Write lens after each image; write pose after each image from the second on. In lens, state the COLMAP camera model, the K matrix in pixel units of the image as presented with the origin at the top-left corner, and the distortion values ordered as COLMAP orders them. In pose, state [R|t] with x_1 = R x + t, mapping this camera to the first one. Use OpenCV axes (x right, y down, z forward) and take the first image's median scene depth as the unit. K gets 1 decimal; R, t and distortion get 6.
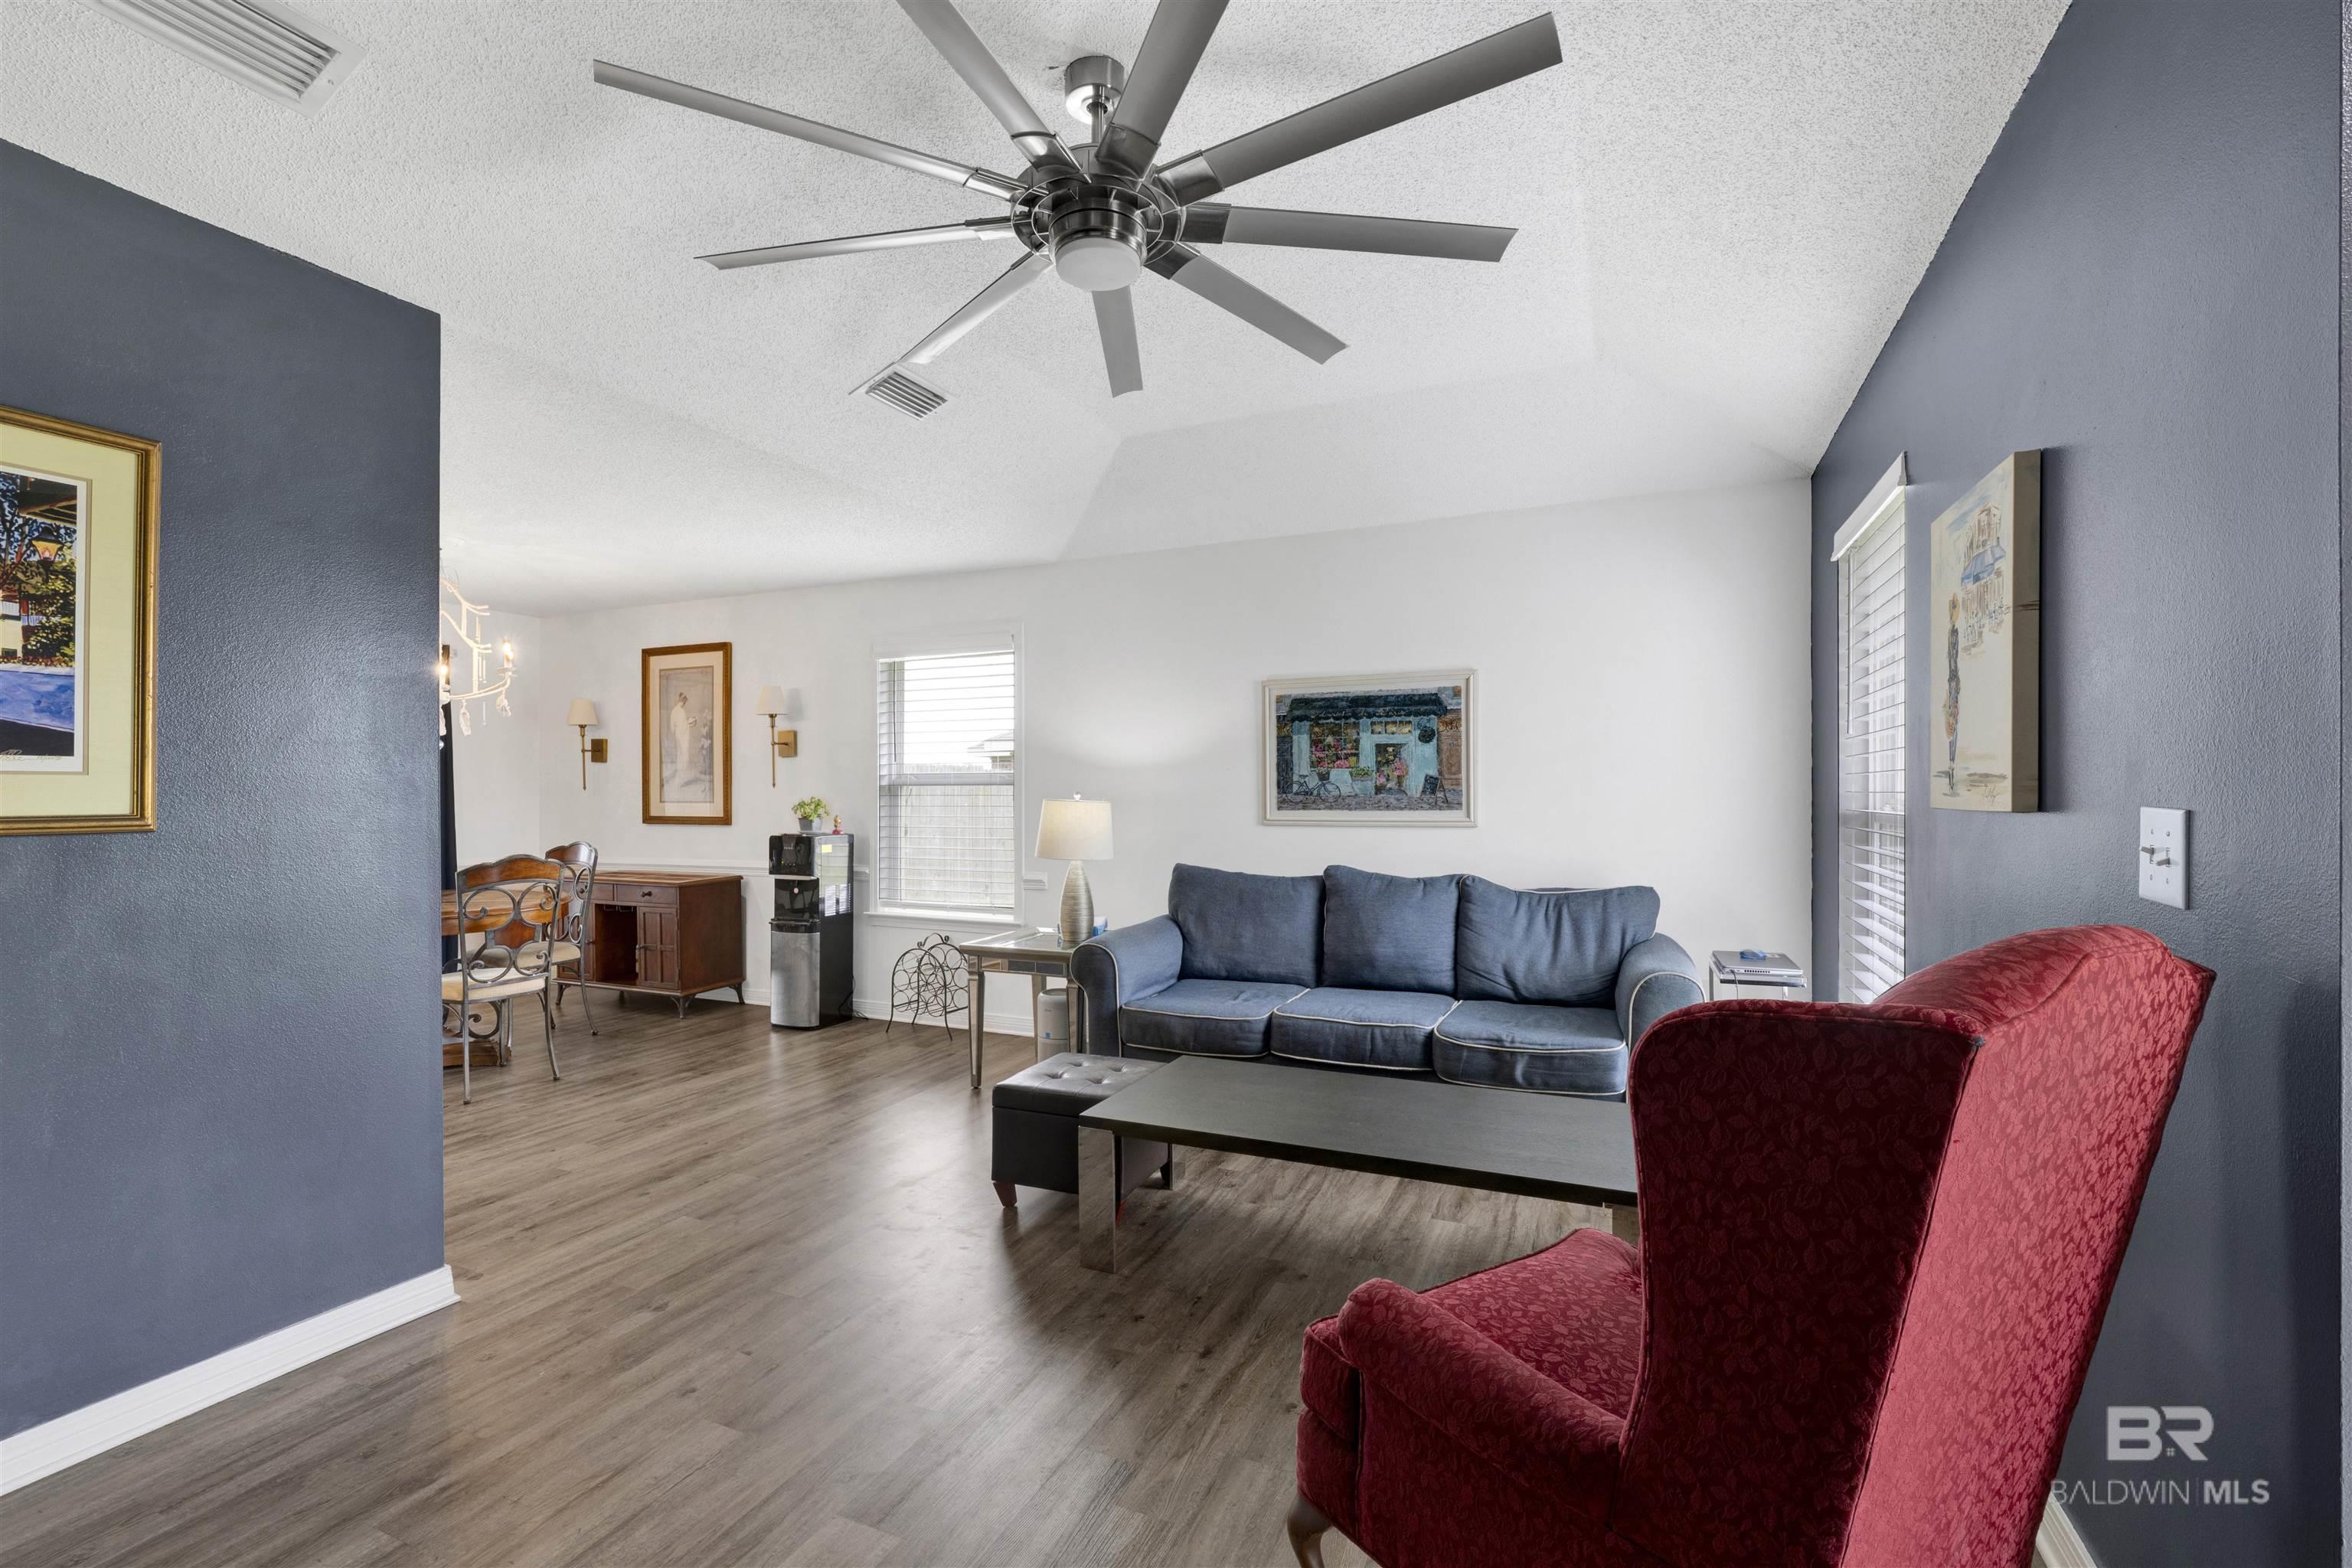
lens RADIAL K [[1015.3, 0, 1167.1], [0, 1015.3, 790.3], [0, 0, 1]] dist [-0.001215, -0.000090]
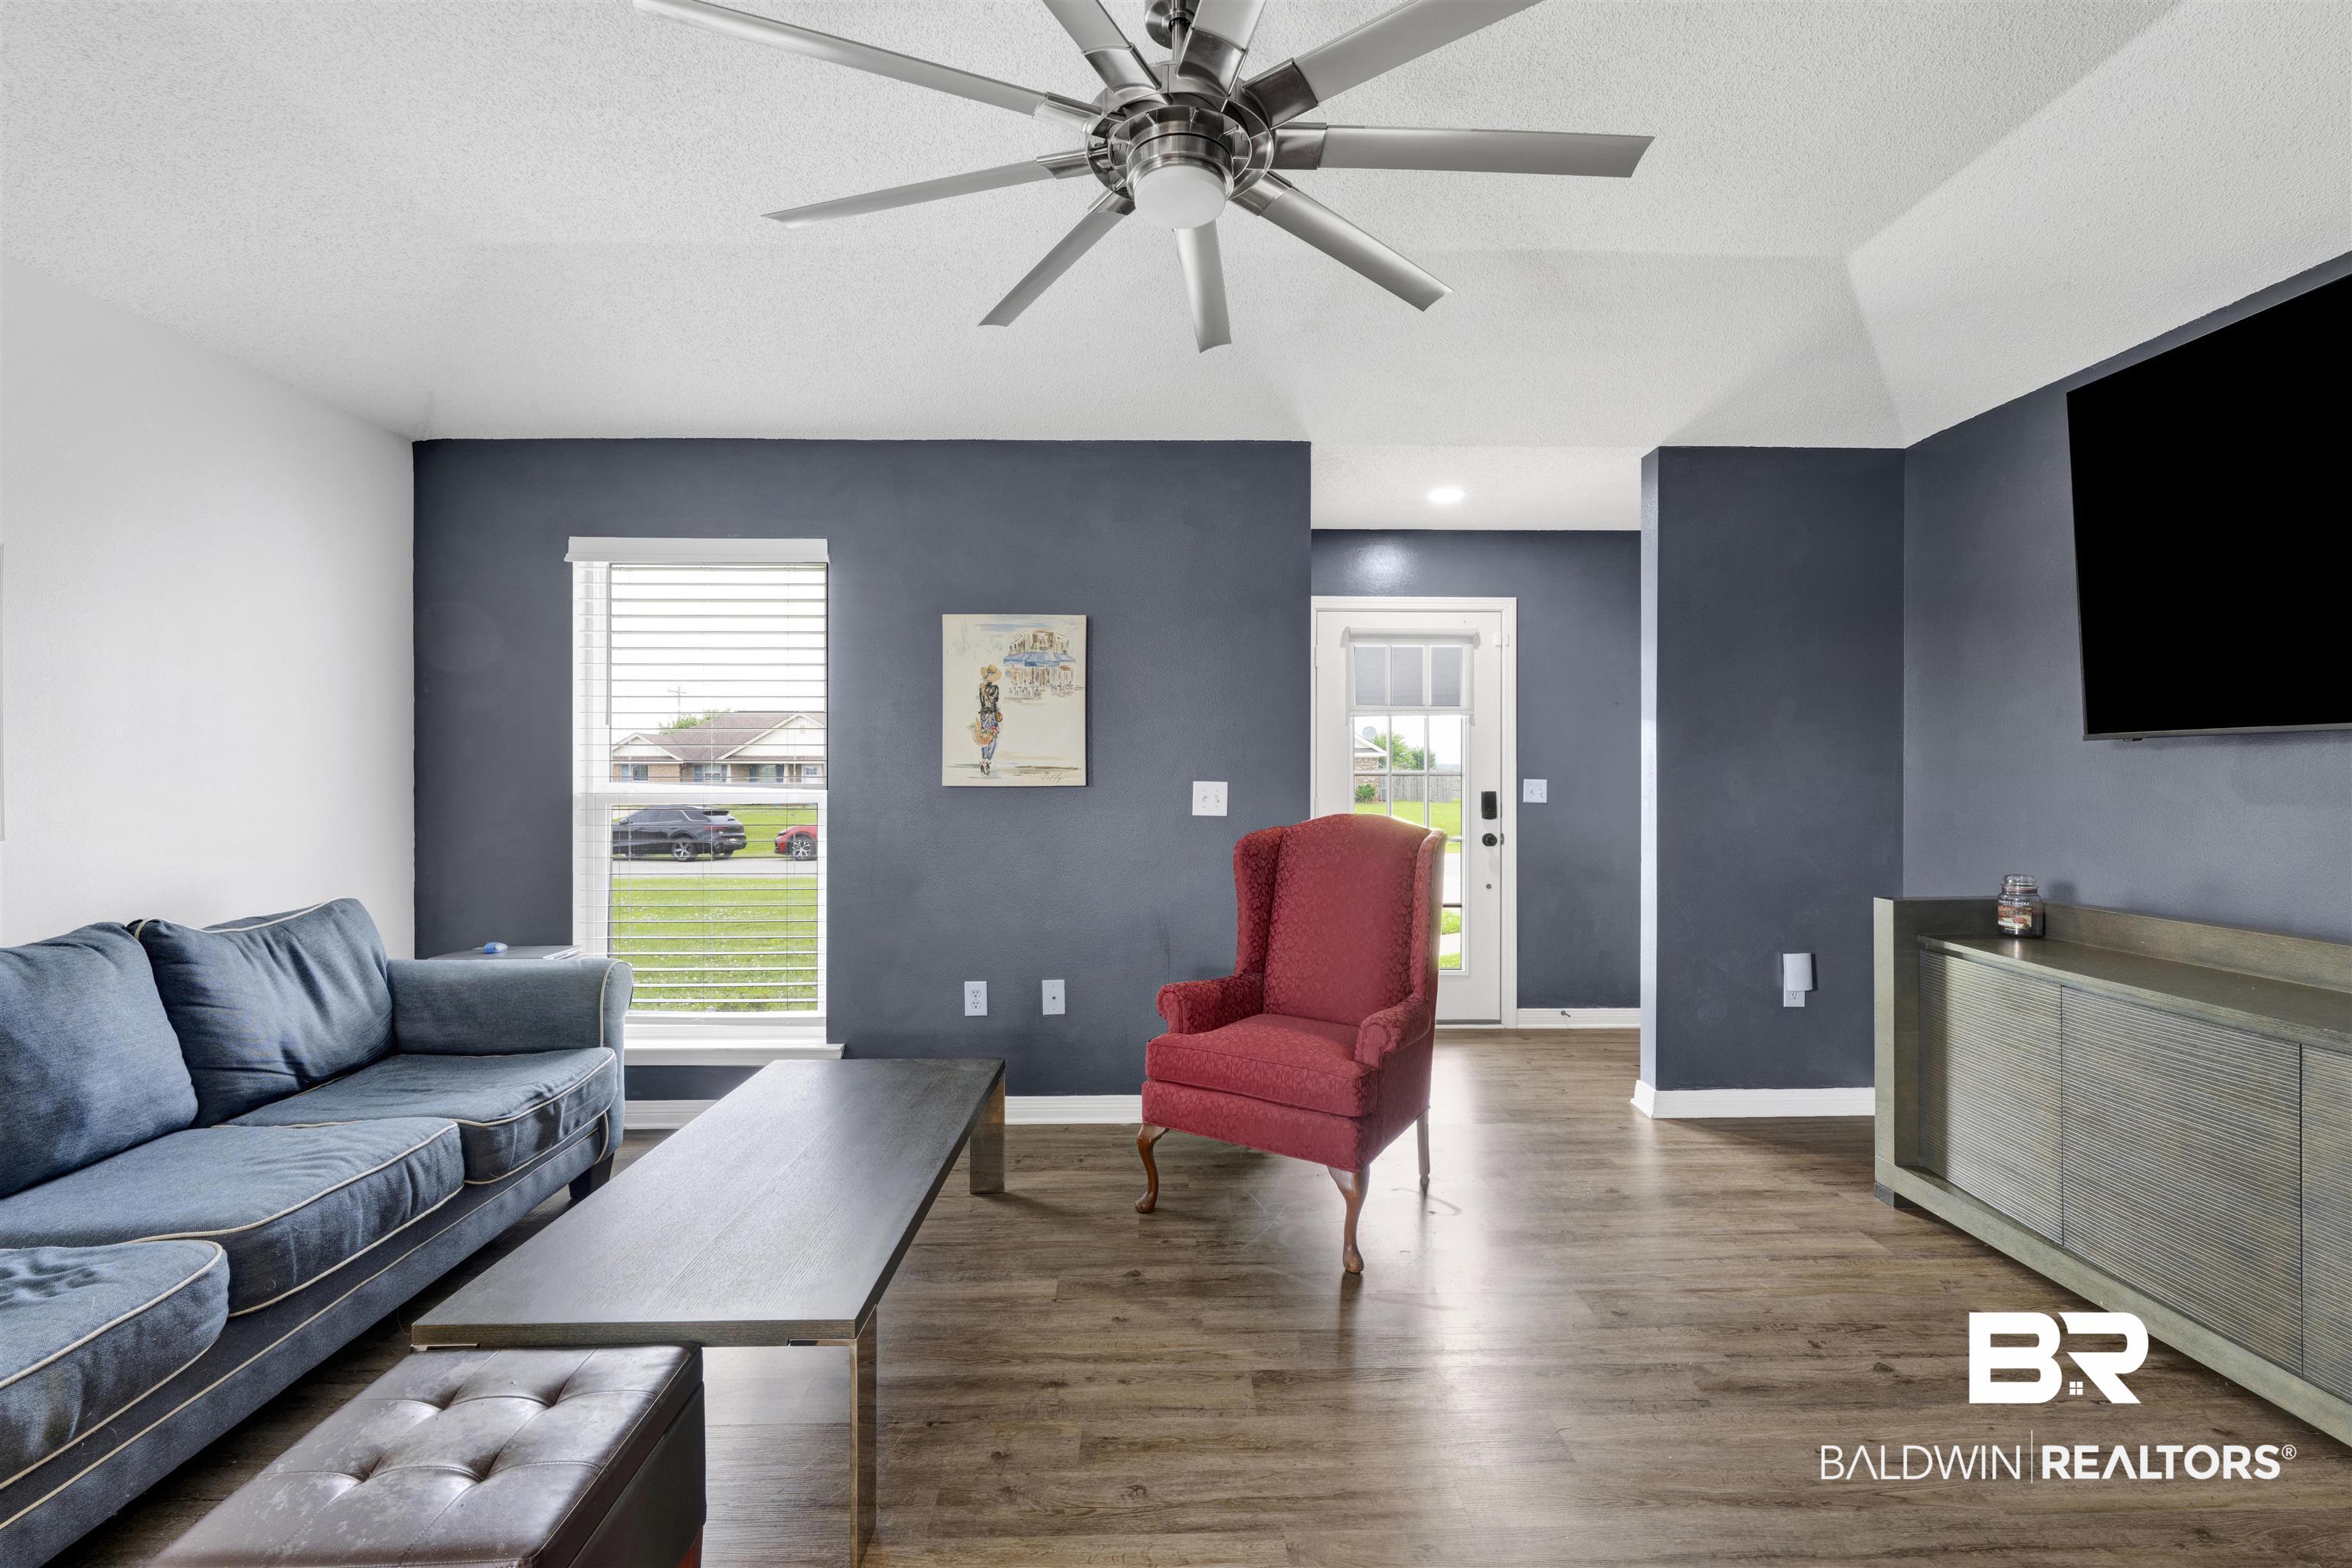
lens RADIAL K [[983.1, 0, 1170.3], [0, 983.1, 785.0], [0, 0, 1]] dist [-0.000498, -0.000096]
pose [[-0.427806, -0.001573, 0.903869, -0.407097], [-0.001025, 0.999999, 0.001255, 0.006054], [-0.903870, -0.000390, -0.427807, 0.648838]]
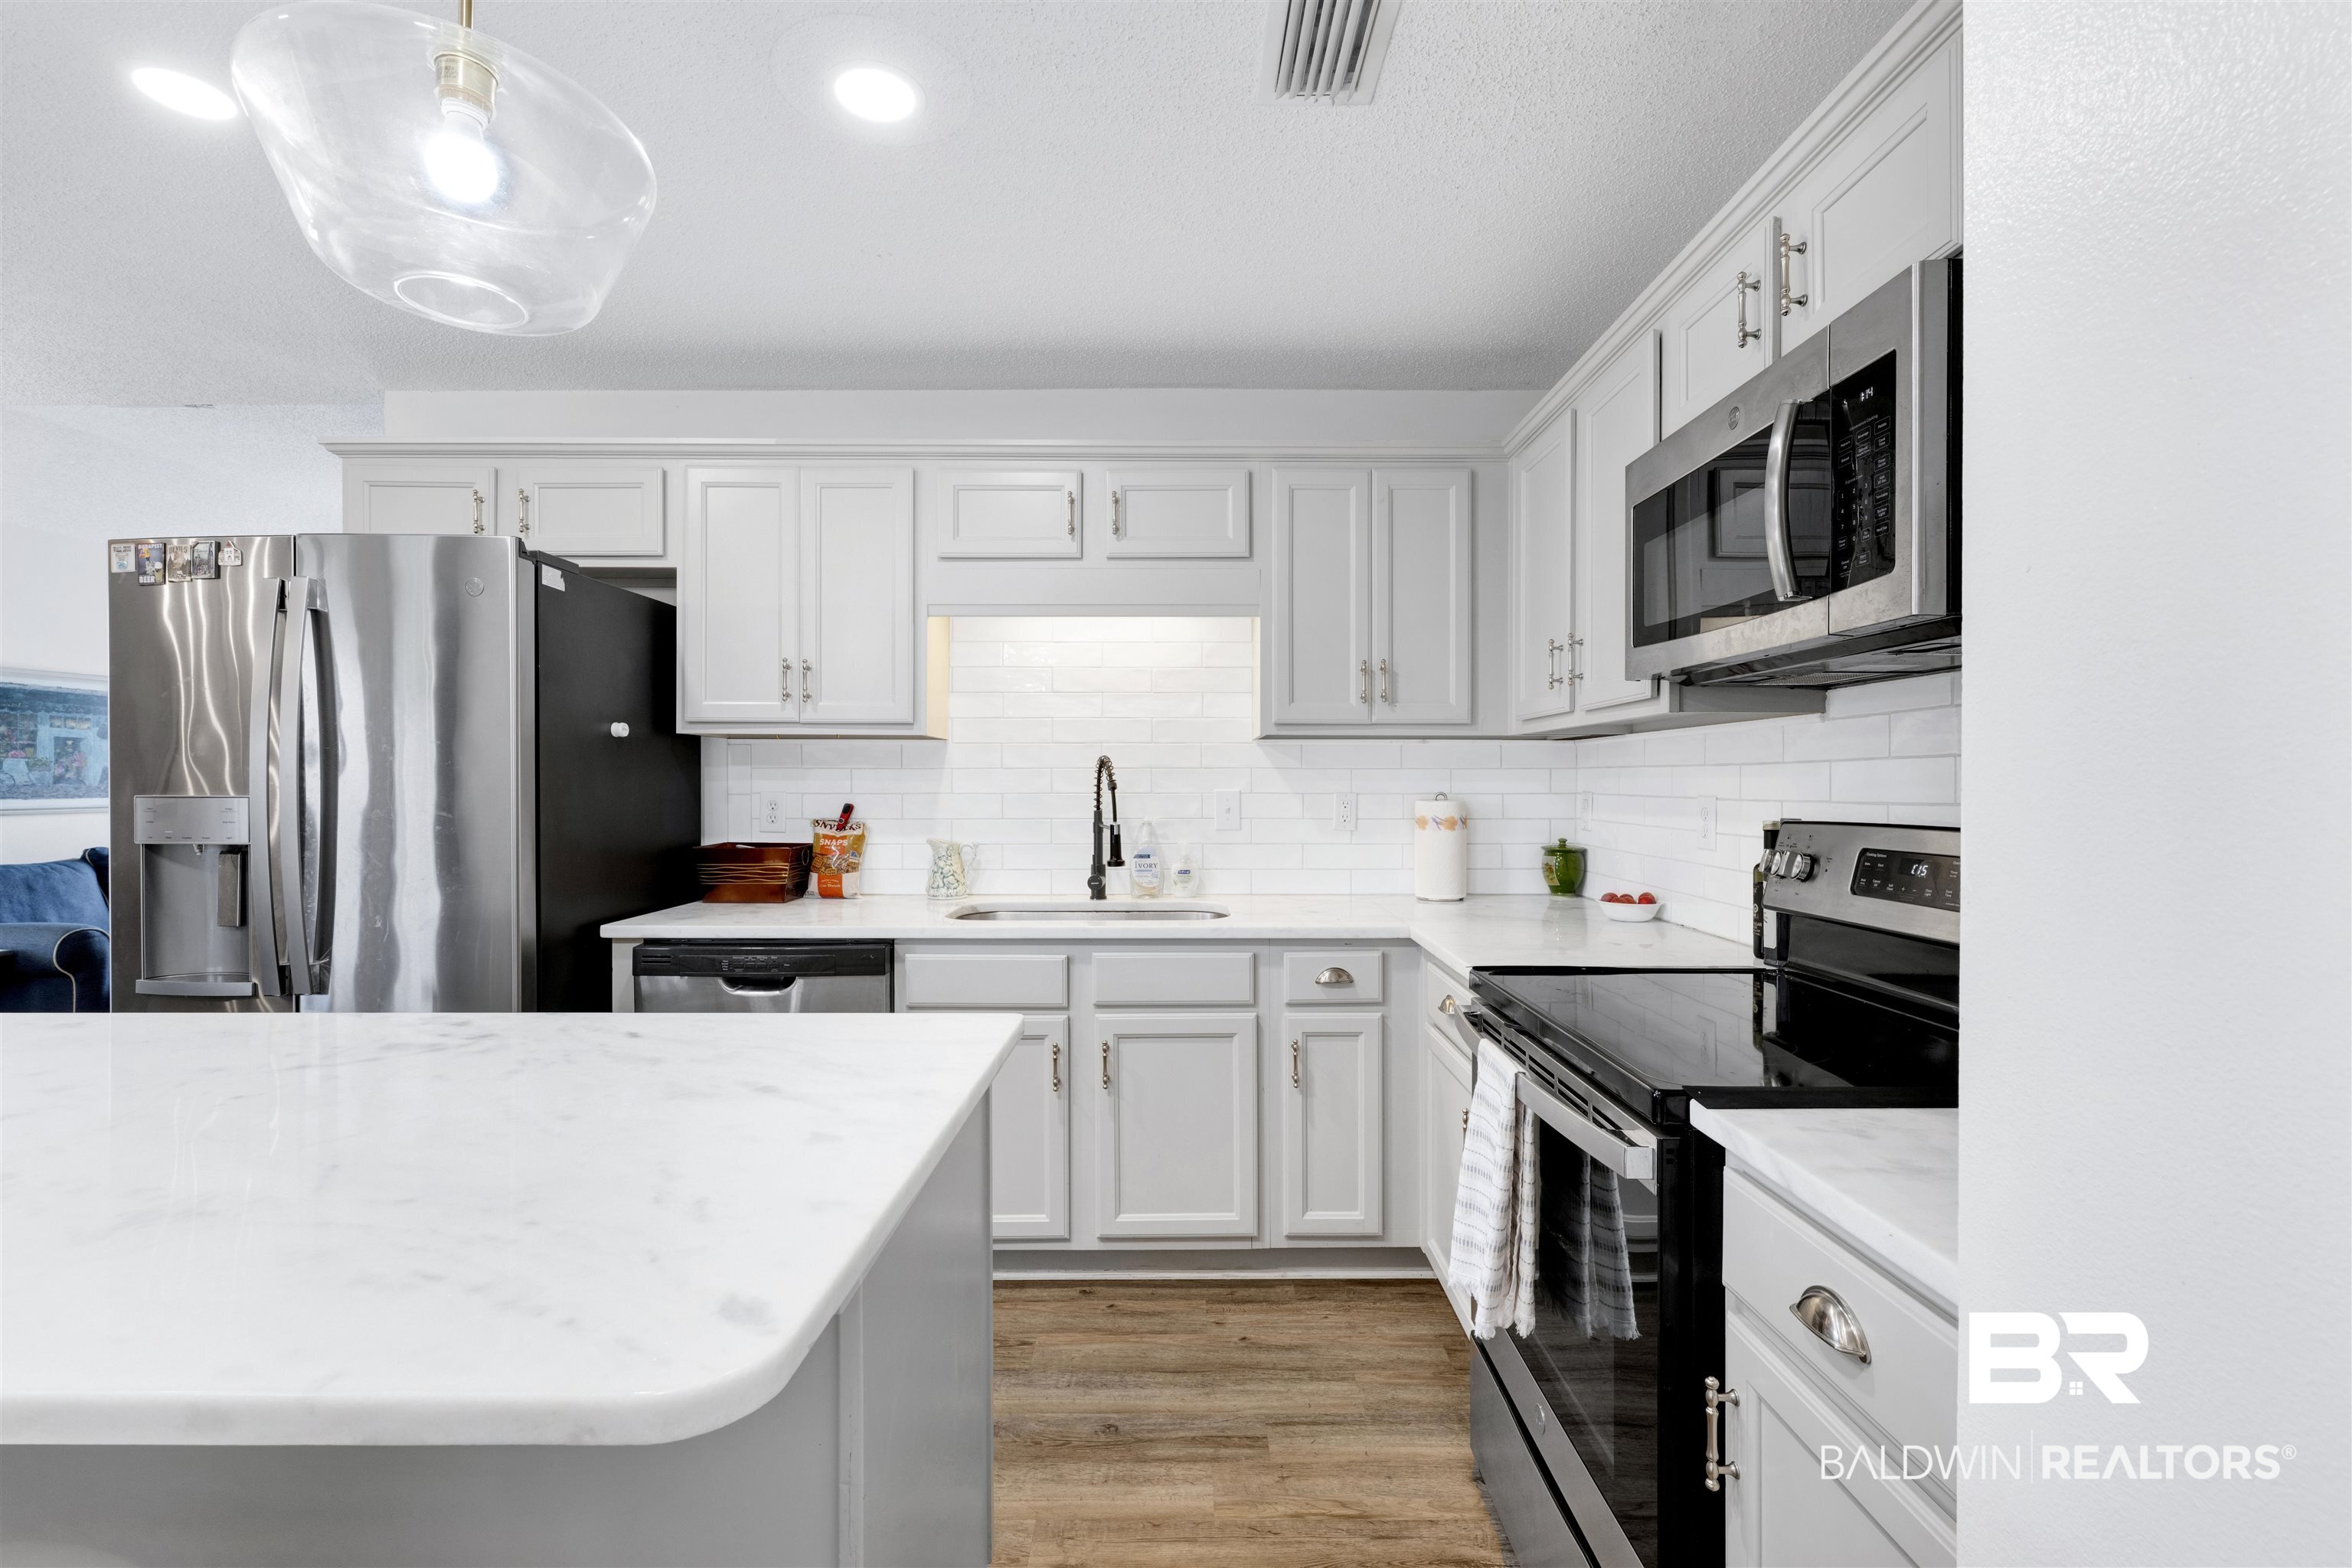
lens RADIAL K [[1021.0, 0, 1189.5], [0, 1021.0, 783.6], [0, 0, 1]] dist [0.000341, -0.000177]
pose [[-0.421230, -0.000834, 0.906953, -1.300699], [-0.000943, 0.999999, 0.000482, 0.002459], [-0.906953, -0.000652, -0.421231, 0.369181]]
